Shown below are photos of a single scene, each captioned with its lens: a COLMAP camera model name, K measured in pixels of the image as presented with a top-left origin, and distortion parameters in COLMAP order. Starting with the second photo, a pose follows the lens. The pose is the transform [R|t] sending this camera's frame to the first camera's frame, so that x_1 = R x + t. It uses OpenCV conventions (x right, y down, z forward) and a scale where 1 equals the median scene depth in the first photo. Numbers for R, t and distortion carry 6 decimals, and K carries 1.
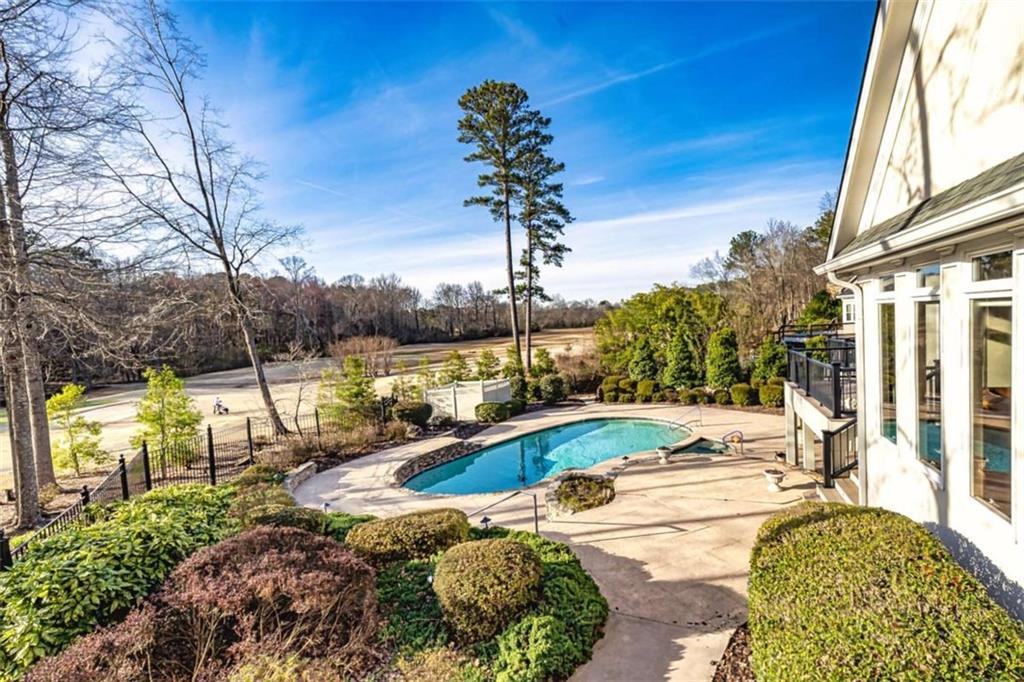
lens RADIAL K [[460.0, 0, 560.1], [0, 460.0, 353.8], [0, 0, 1]] dist [0.000287, 0.000231]
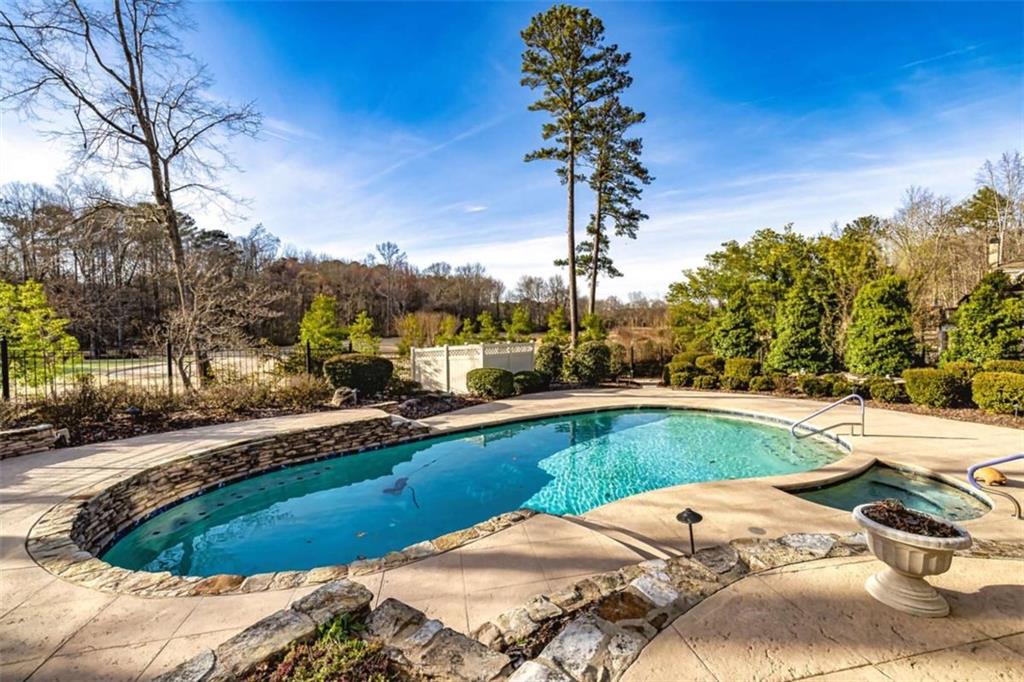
lens RADIAL K [[446.8, 0, 546.7], [0, 446.8, 341.6], [0, 0, 1]] dist [-0.001153, -0.000013]
pose [[0.976889, 0.058828, -0.205491, 0.028584], [-0.063501, 0.997850, -0.016215, 0.035169], [0.204095, 0.028890, 0.978525, 0.189087]]
